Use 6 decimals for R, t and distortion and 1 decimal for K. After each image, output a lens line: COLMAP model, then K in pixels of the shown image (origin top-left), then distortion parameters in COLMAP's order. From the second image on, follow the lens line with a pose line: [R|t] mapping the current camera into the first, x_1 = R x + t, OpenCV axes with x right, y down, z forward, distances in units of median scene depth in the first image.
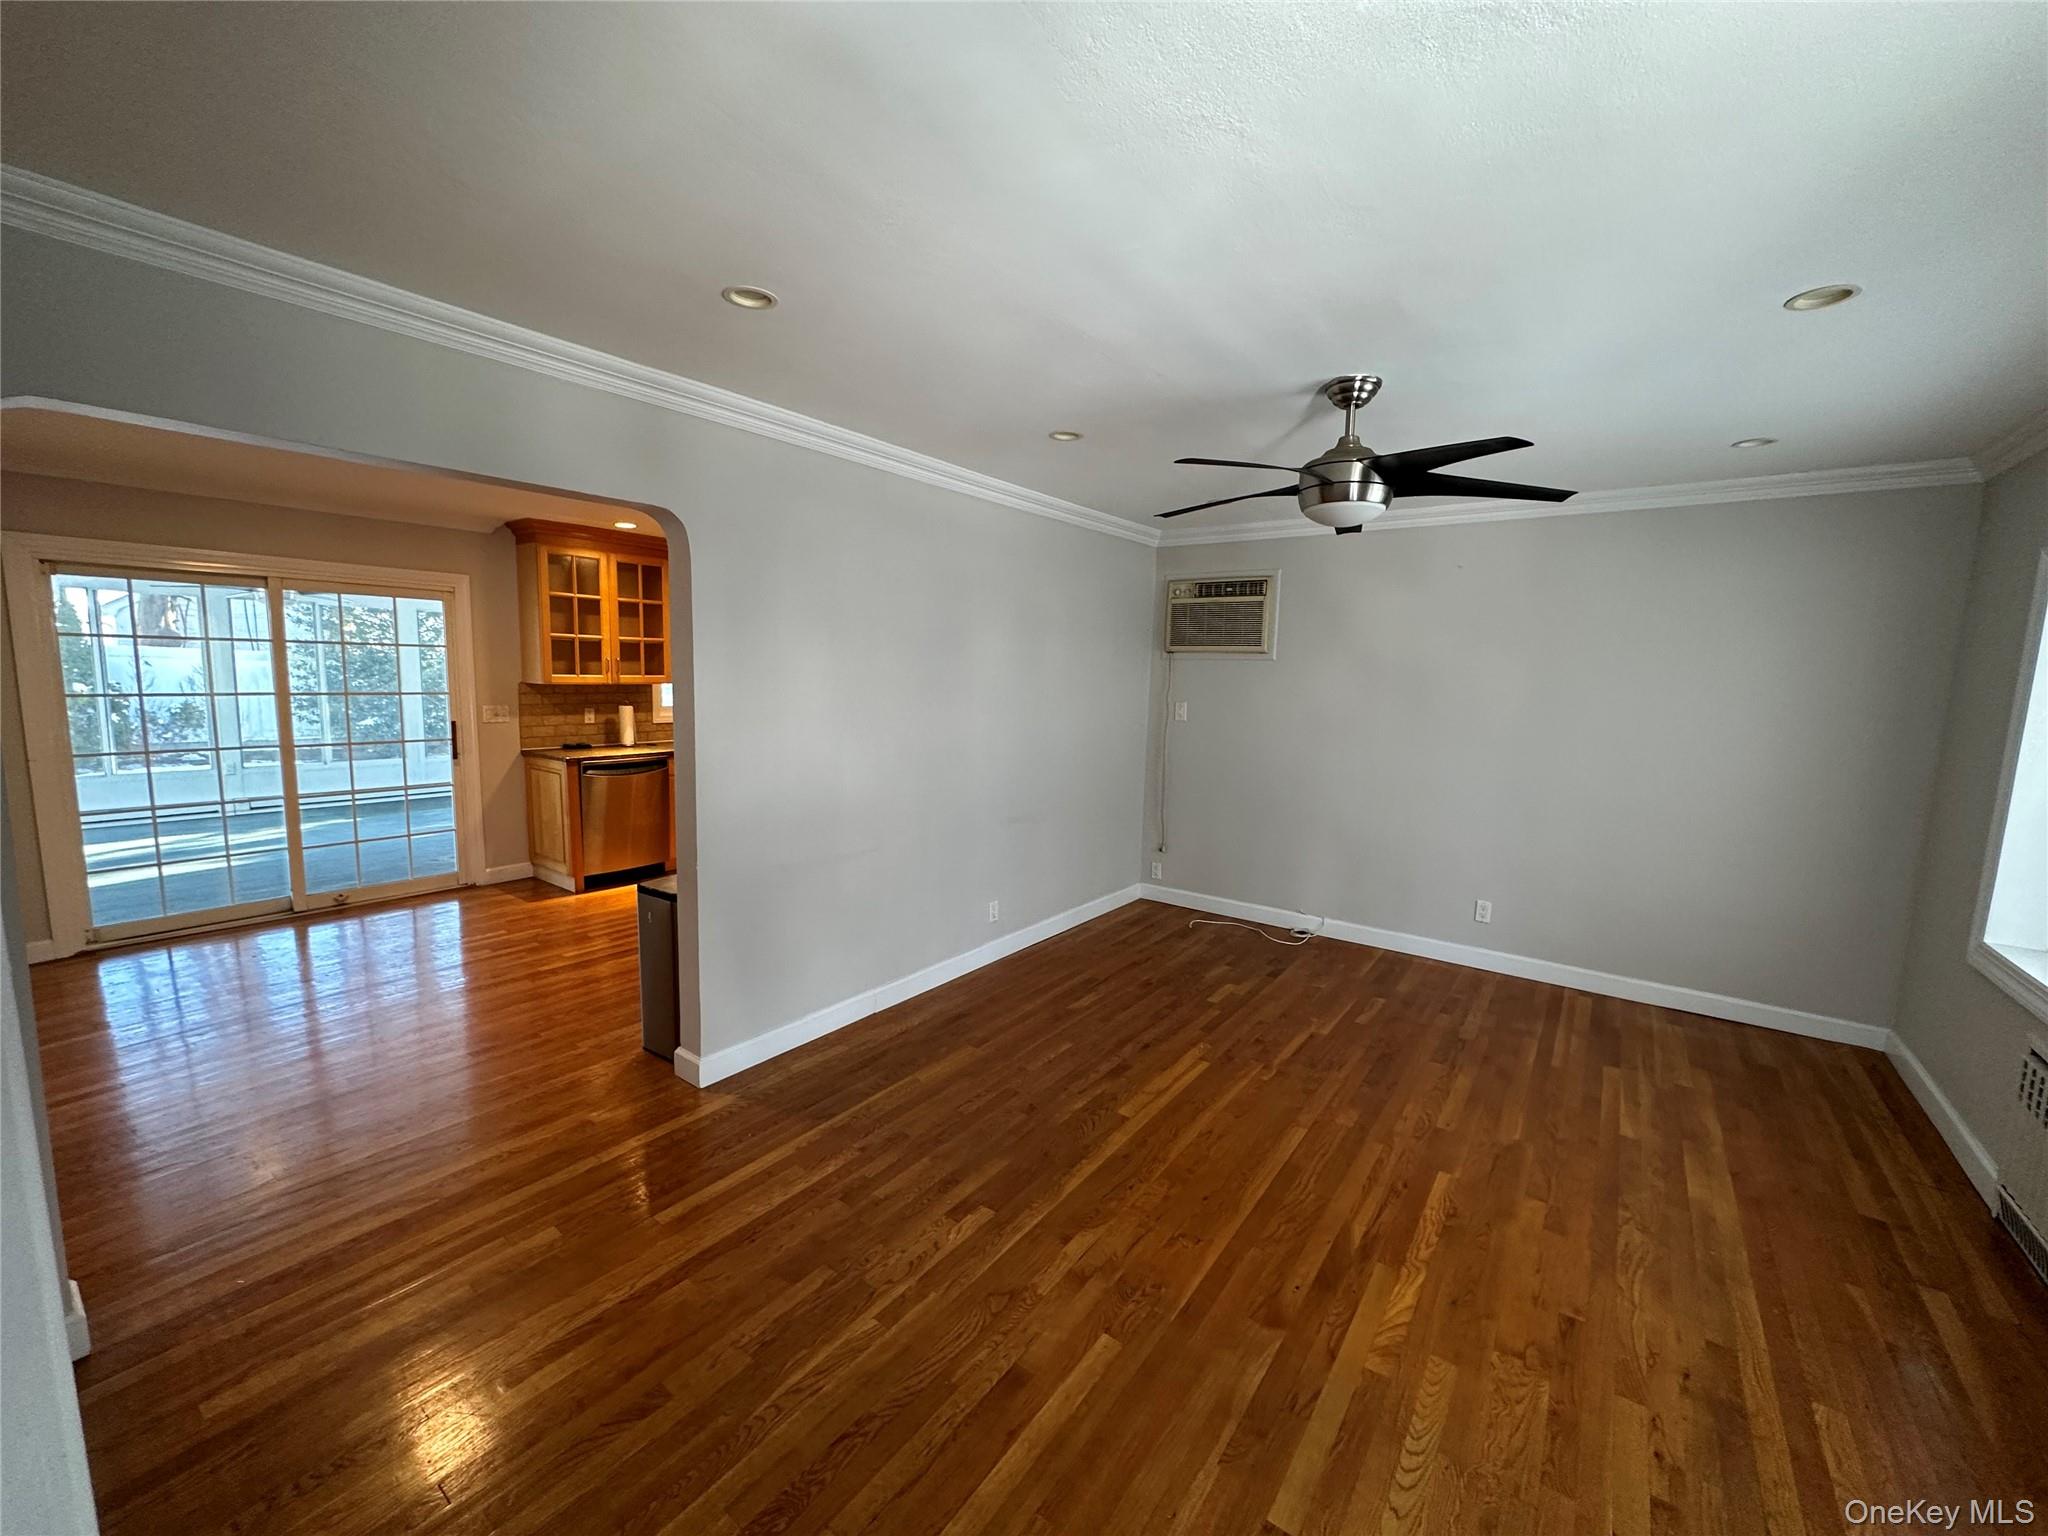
lens RADIAL K [[812.9, 0, 1024.0], [0, 812.9, 768.0], [0, 0, 1]] dist [-0.003295, -0.000476]
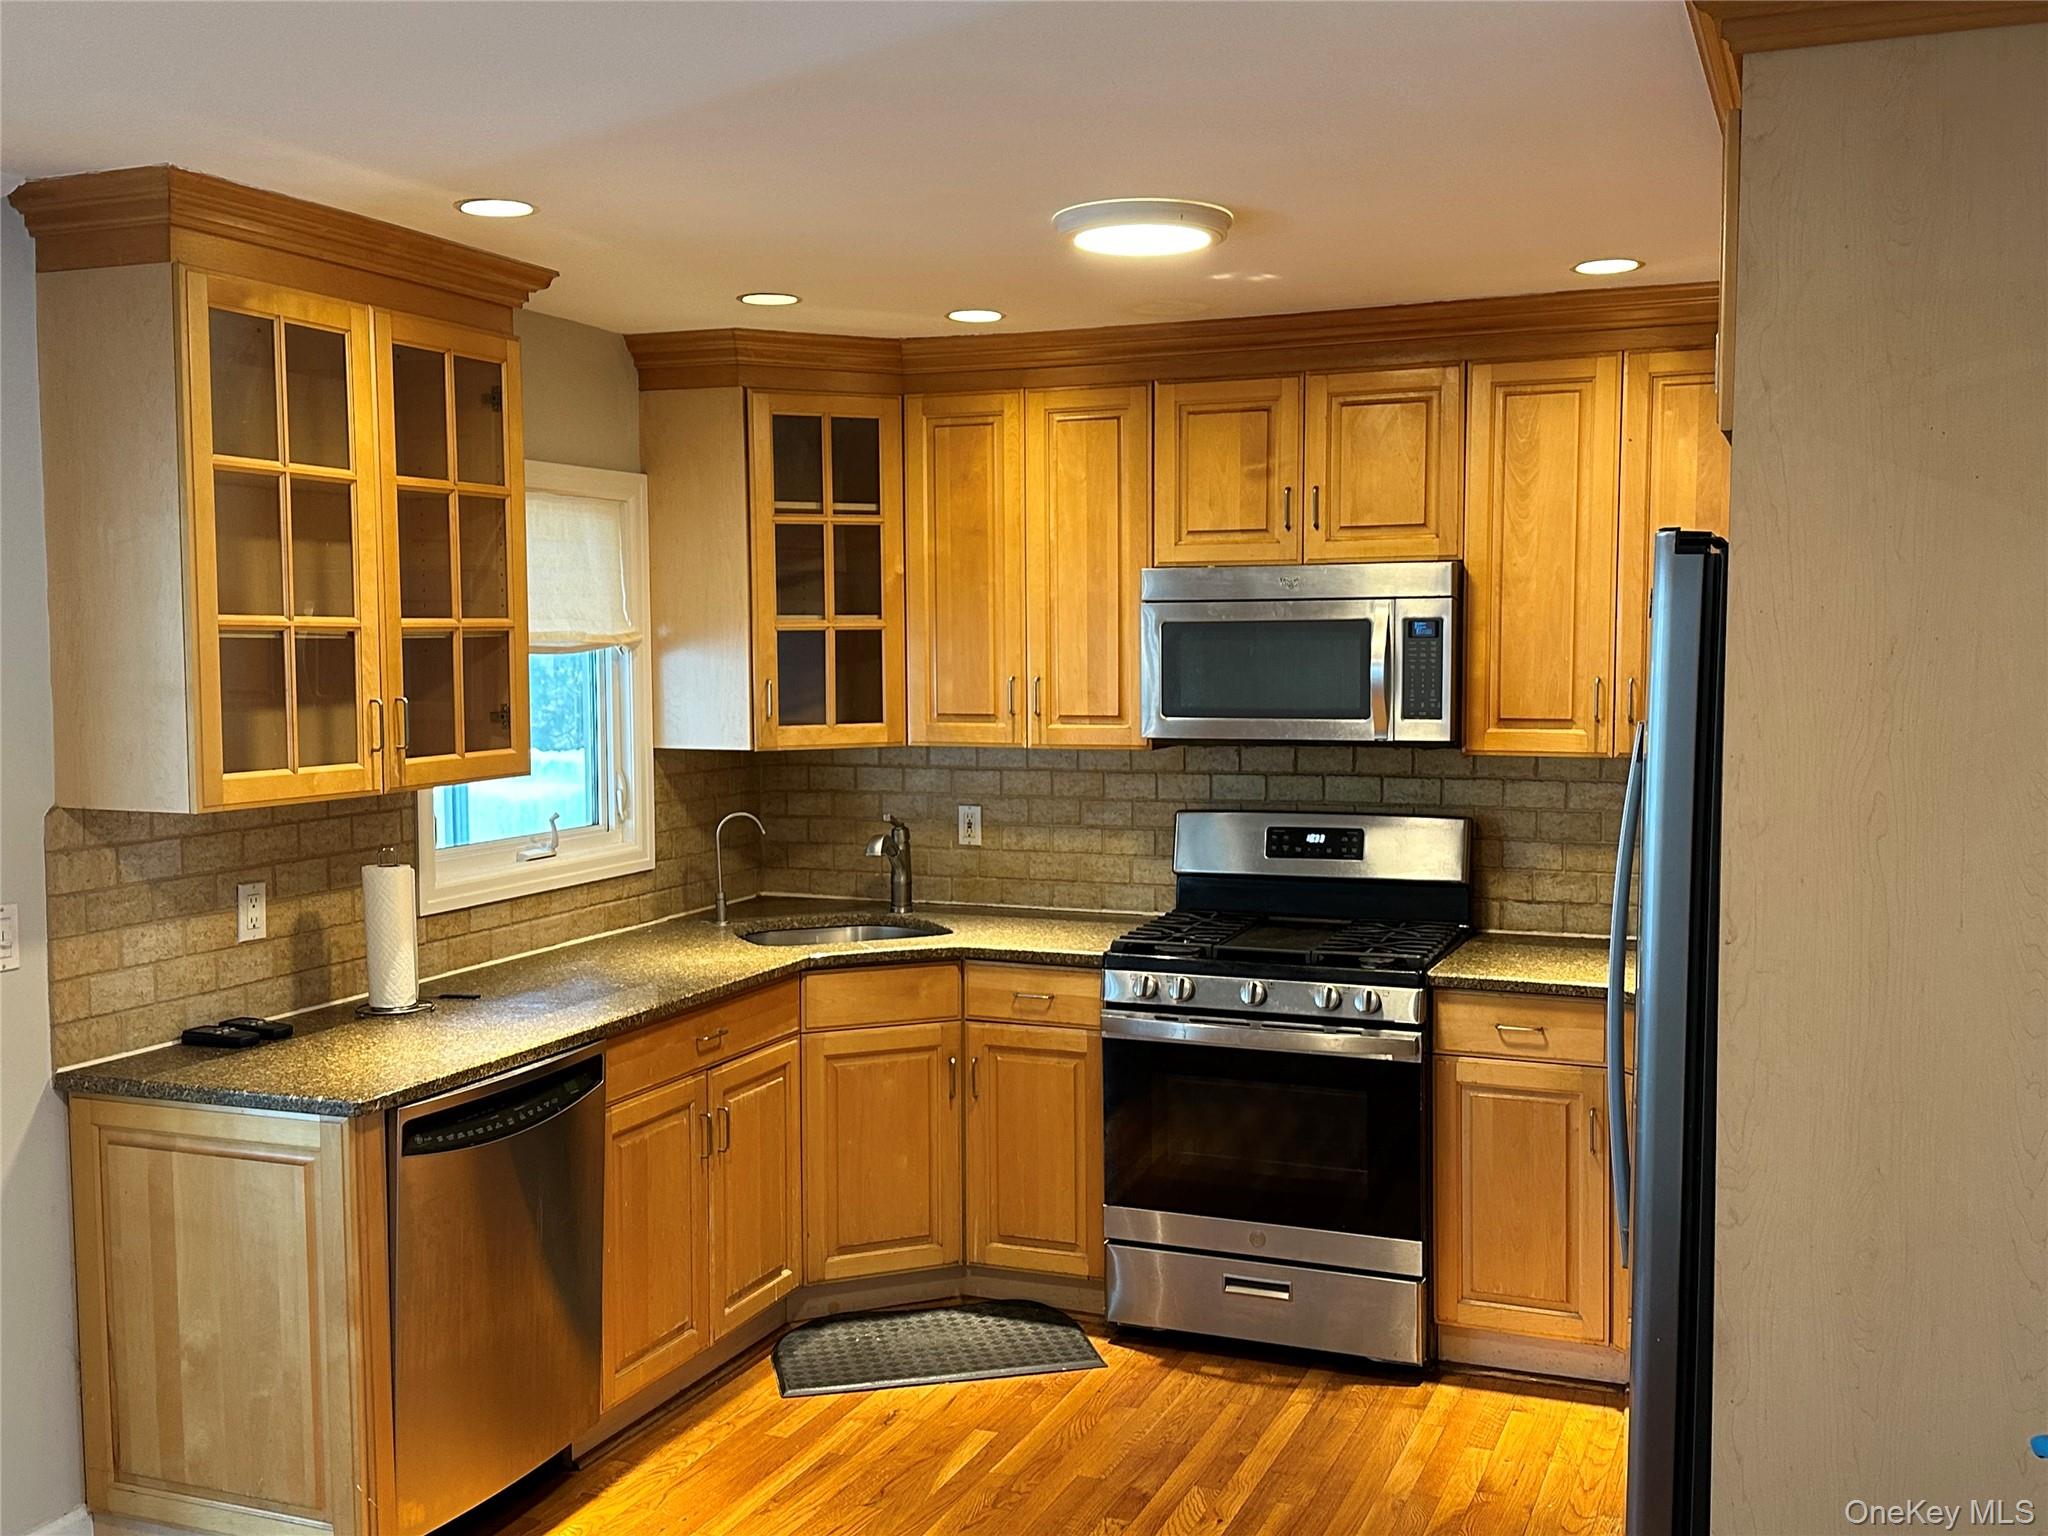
lens RADIAL K [[2001.2, 0, 1024.0], [0, 2001.2, 768.0], [0, 0, 1]] dist [0.199373, -0.383747]
pose [[0.970289, -0.049613, 0.236809, -0.469888], [0.062041, 0.997044, -0.045316, -0.068965], [-0.233861, 0.058661, 0.970499, 0.300505]]
